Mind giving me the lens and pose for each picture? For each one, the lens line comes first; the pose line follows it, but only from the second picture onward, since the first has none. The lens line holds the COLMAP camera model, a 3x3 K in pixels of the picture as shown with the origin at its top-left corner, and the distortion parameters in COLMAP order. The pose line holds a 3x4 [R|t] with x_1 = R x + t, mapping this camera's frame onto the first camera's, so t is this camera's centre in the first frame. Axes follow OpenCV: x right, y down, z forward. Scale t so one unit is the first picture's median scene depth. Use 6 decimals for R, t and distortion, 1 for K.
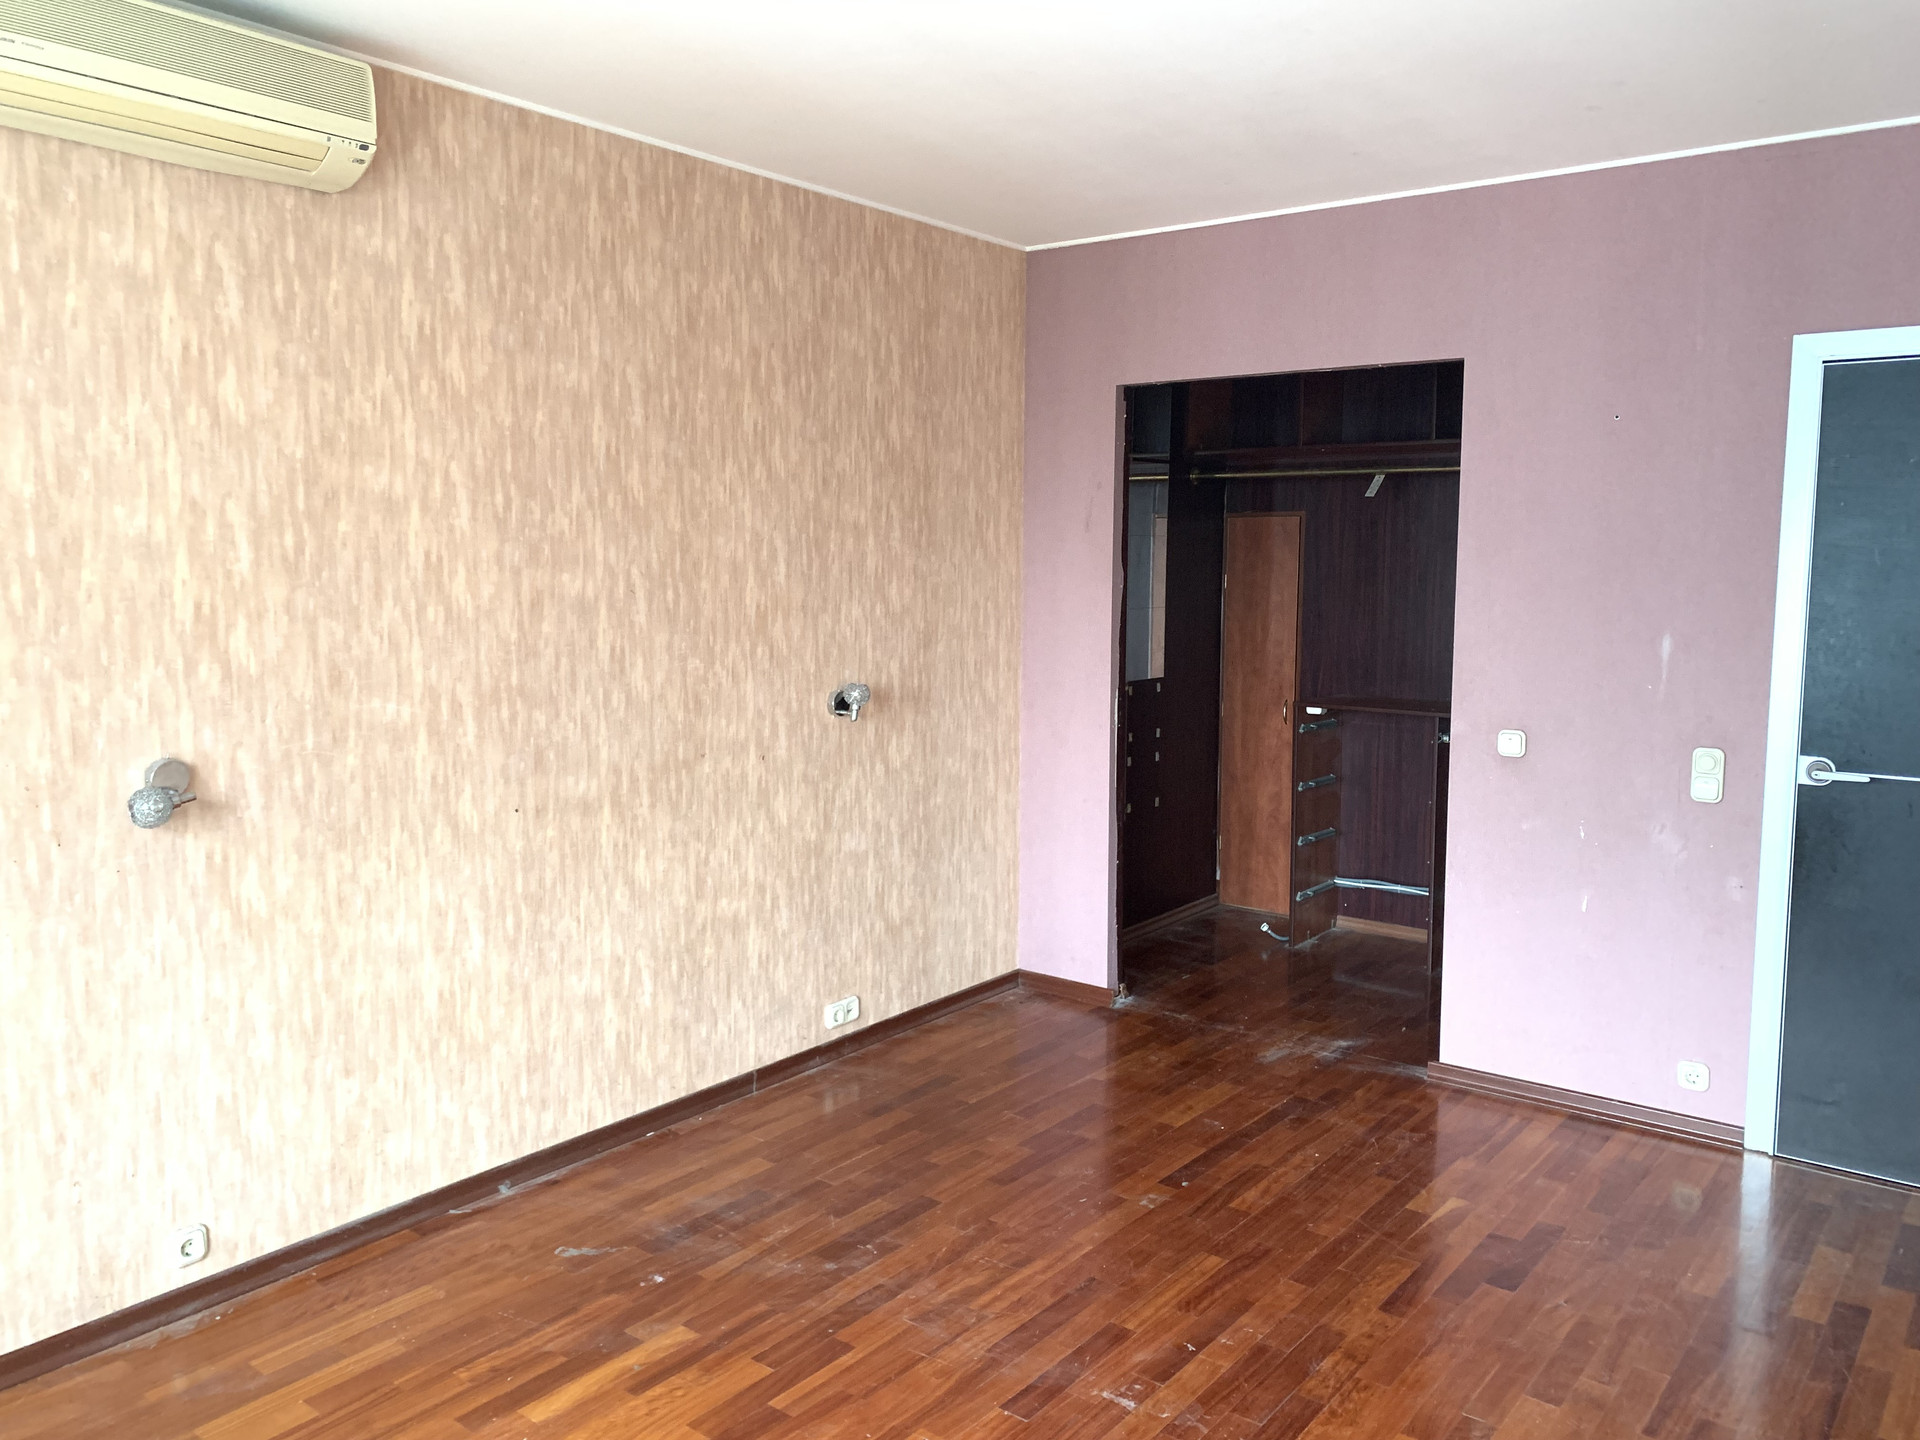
lens RADIAL K [[1471.7, 0, 963.8], [0, 1471.7, 717.3], [0, 0, 1]] dist [0.058761, -0.072786]
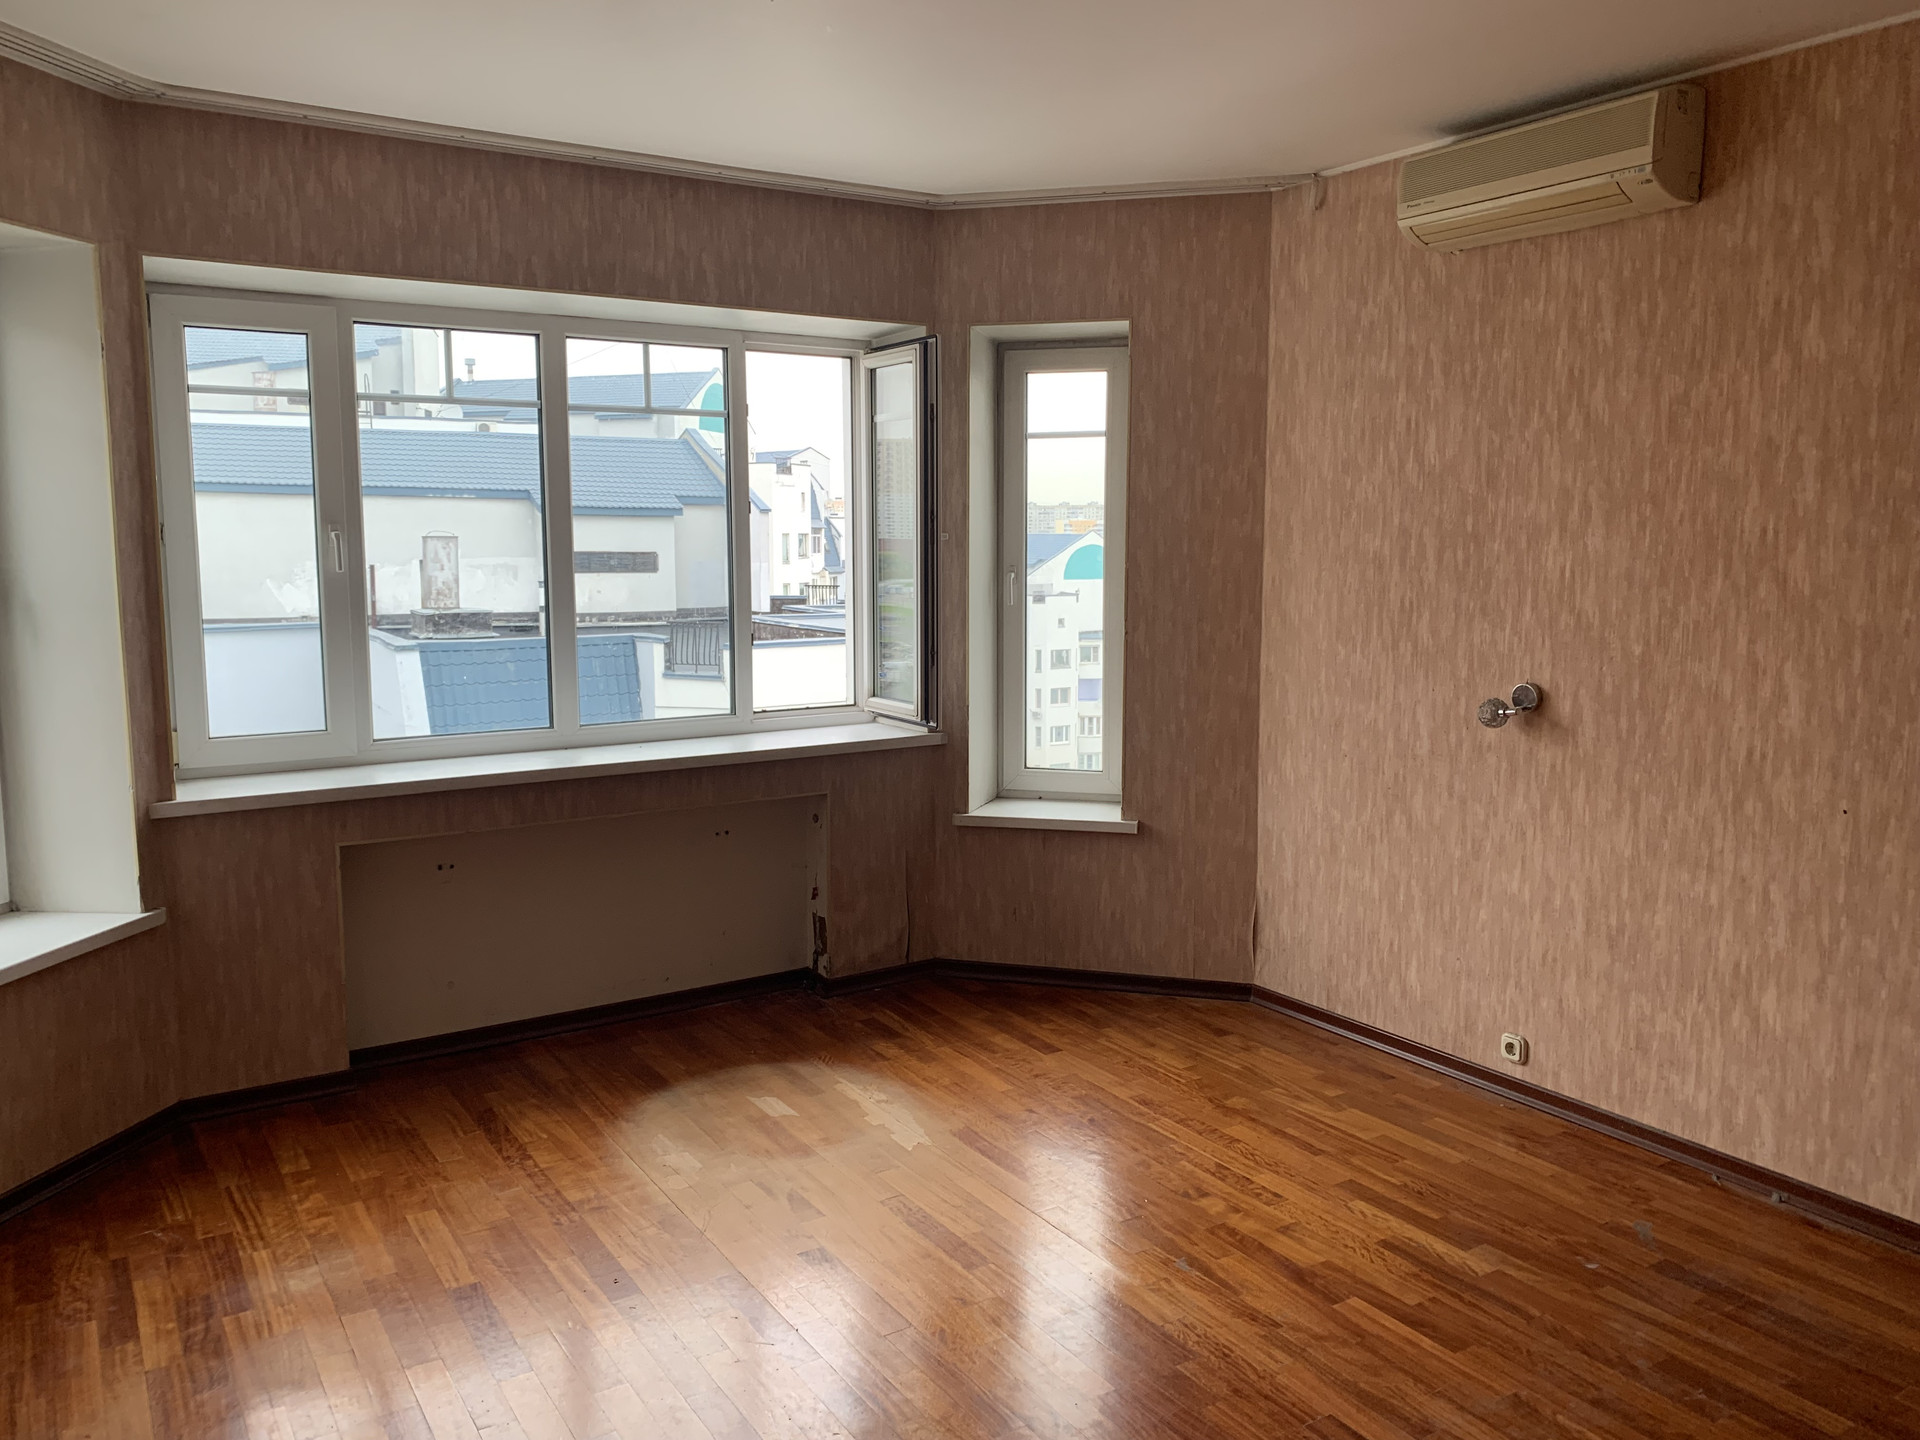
lens RADIAL K [[1471.7, 0, 963.8], [0, 1471.7, 717.3], [0, 0, 1]] dist [0.058761, -0.072786]
pose [[-0.342892, 0.107008, -0.933260, 0.820118], [-0.103167, 0.983191, 0.150638, -0.083676], [0.933693, 0.147934, -0.326088, 0.884484]]
